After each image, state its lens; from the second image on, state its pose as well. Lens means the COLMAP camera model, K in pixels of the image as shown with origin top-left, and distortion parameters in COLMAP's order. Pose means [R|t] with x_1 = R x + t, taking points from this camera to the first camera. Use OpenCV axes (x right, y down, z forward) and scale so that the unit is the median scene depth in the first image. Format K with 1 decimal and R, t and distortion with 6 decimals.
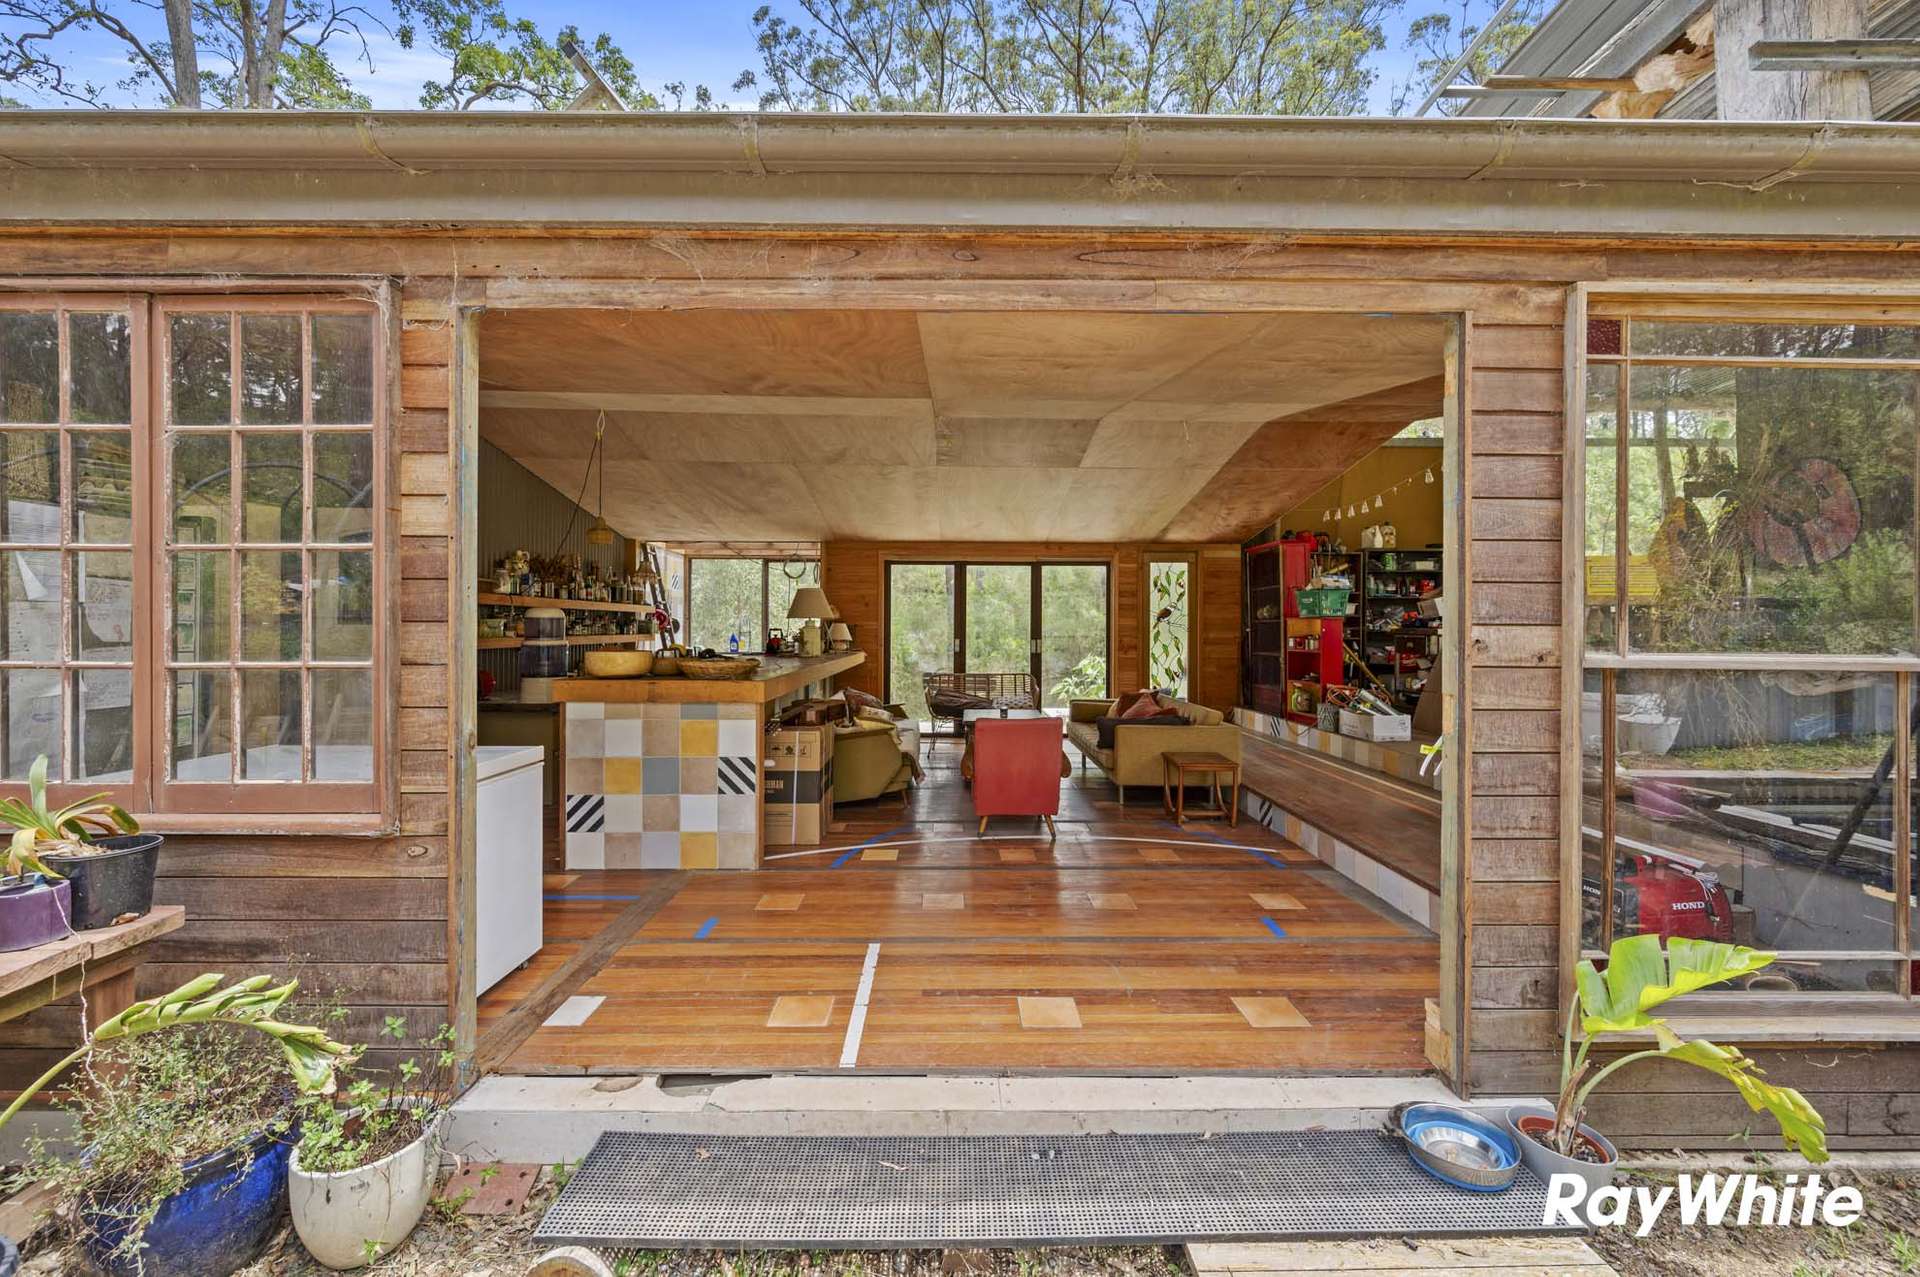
lens RADIAL K [[767.0, 0, 947.8], [0, 767.0, 634.2], [0, 0, 1]] dist [-0.003930, -0.000081]
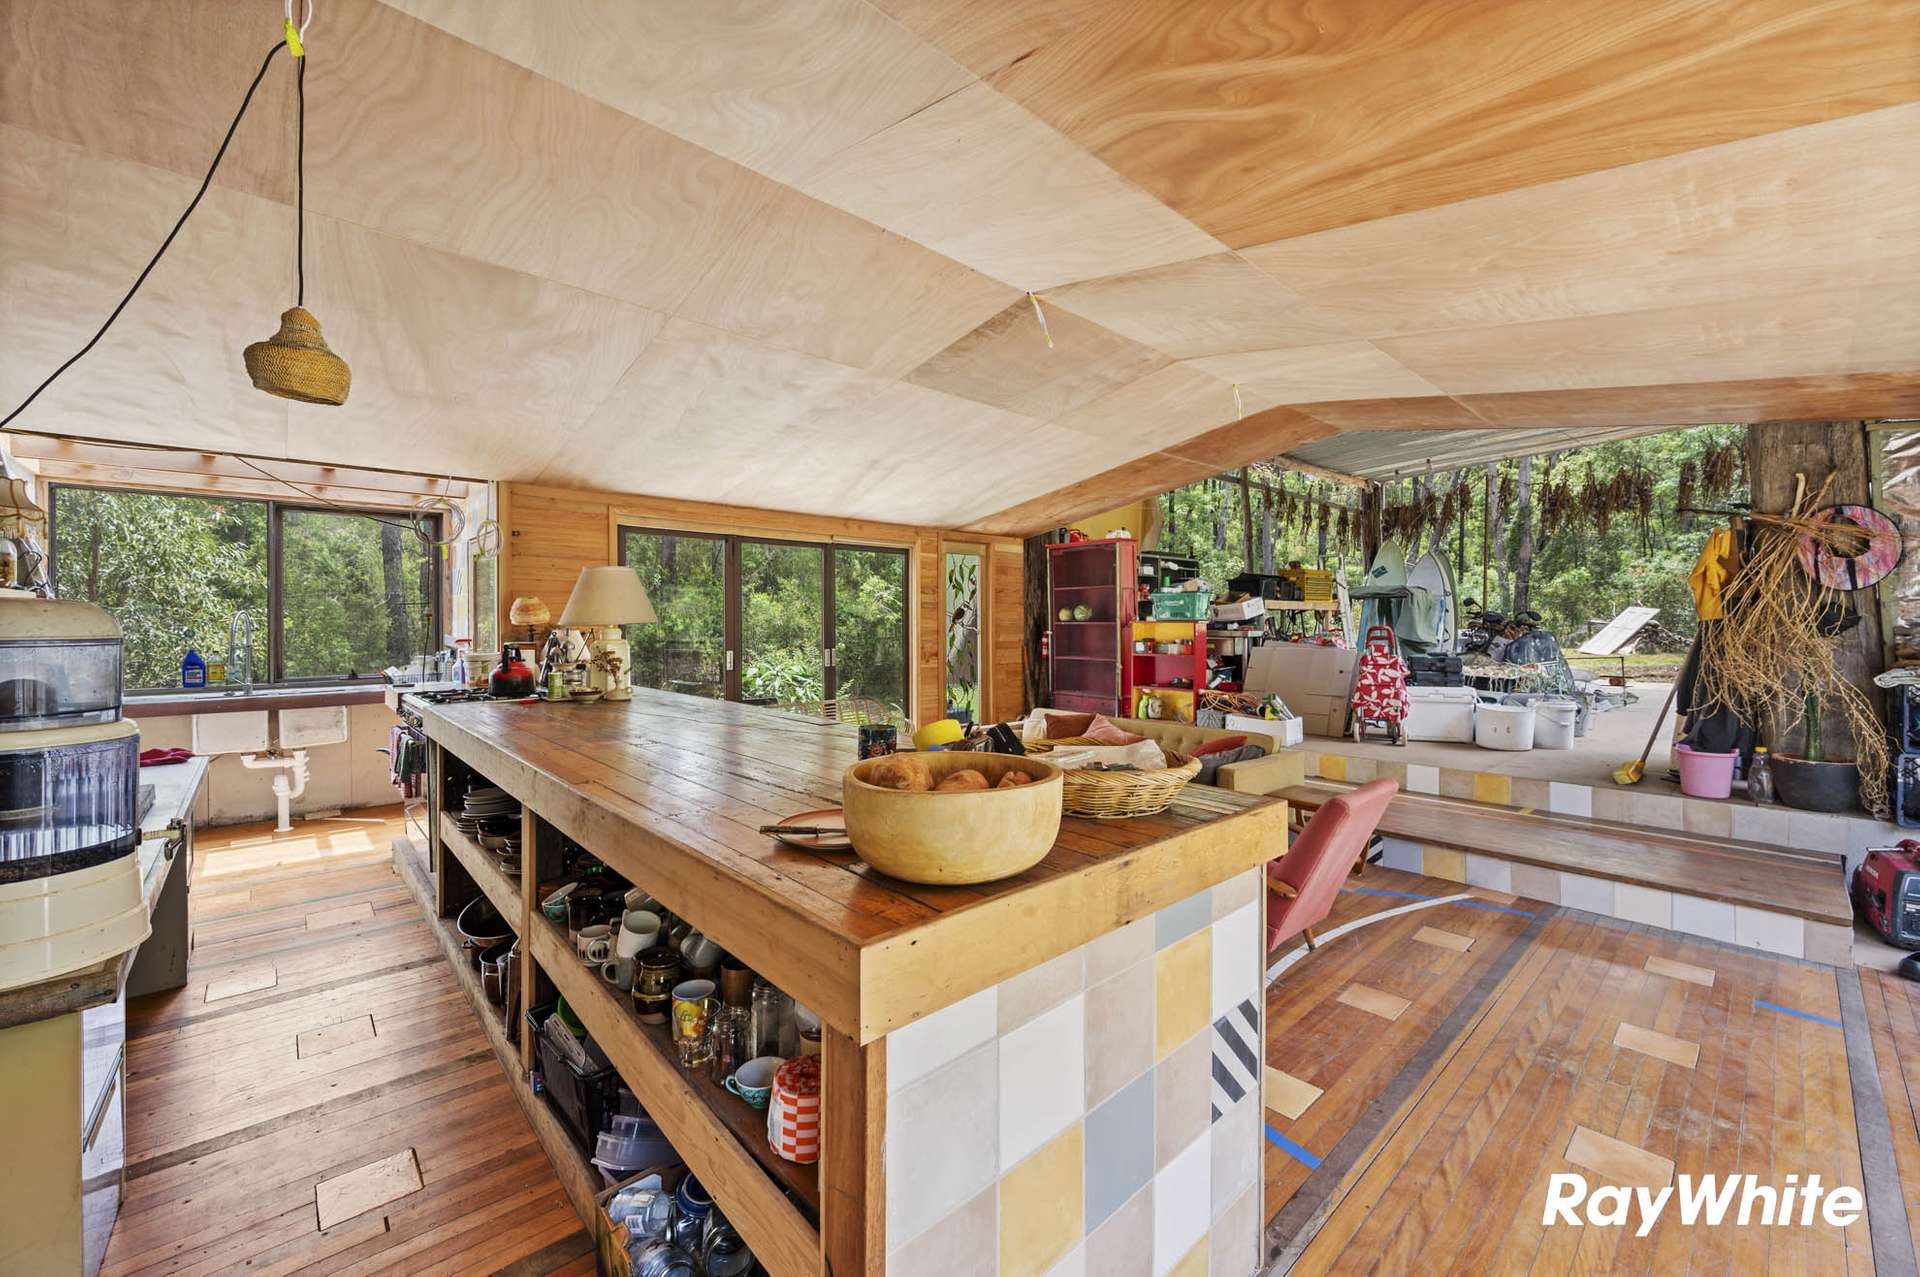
lens RADIAL K [[767.0, 0, 963.6], [0, 767.0, 627.8], [0, 0, 1]] dist [-0.003930, -0.000081]
pose [[0.739832, -0.008972, 0.672732, -0.289526], [0.008182, 0.999957, 0.004338, -0.015159], [-0.672742, 0.002295, 0.739873, 0.368218]]
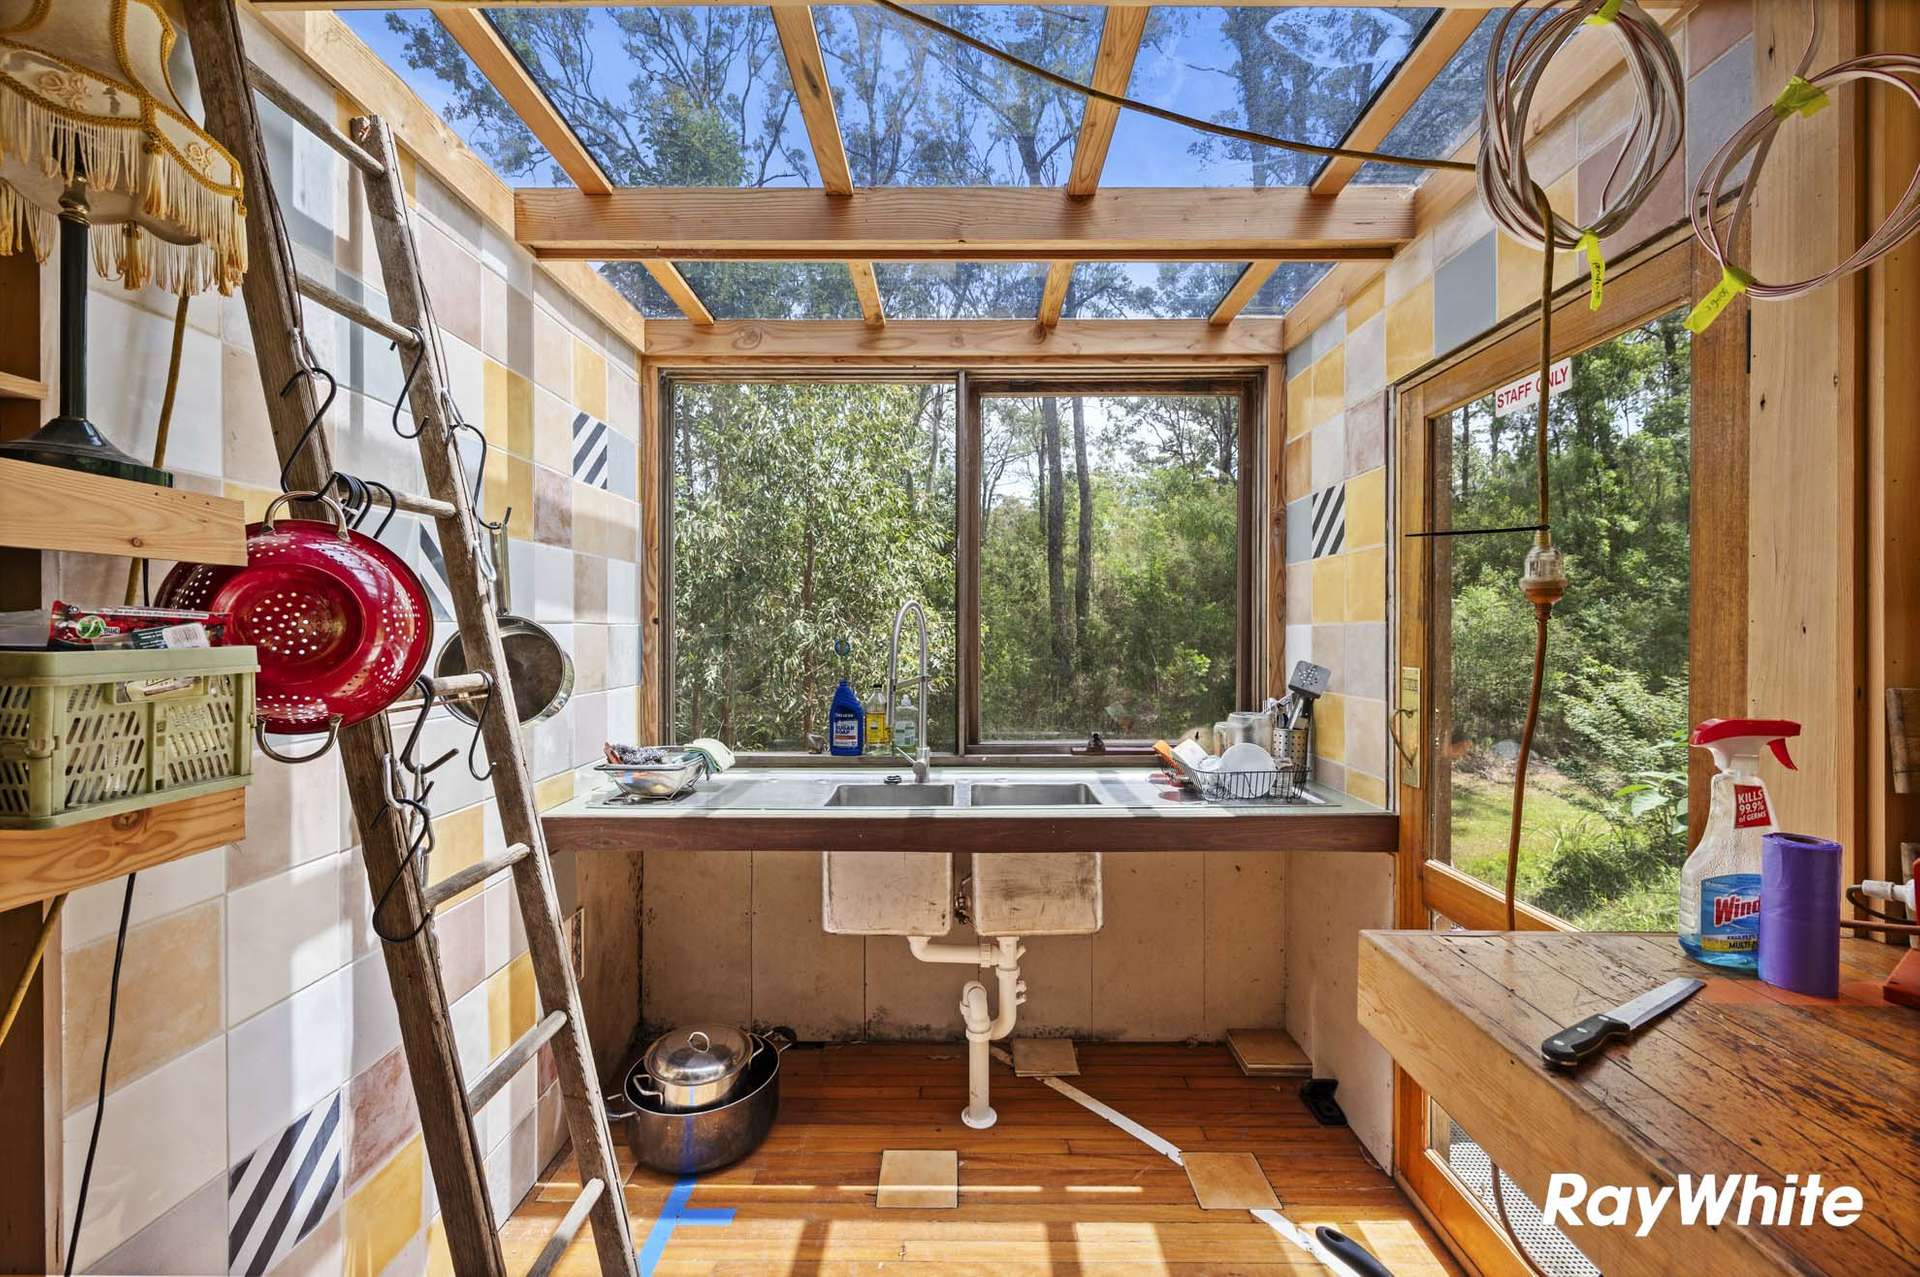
lens RADIAL K [[767.0, 0, 959.6], [0, 767.0, 634.2], [0, 0, 1]] dist [-0.003930, -0.000081]
pose [[0.999928, -0.004305, -0.011195, -0.285039], [0.004292, 0.999990, -0.001233, -0.018285], [0.011200, 0.001185, 0.999937, 0.906046]]
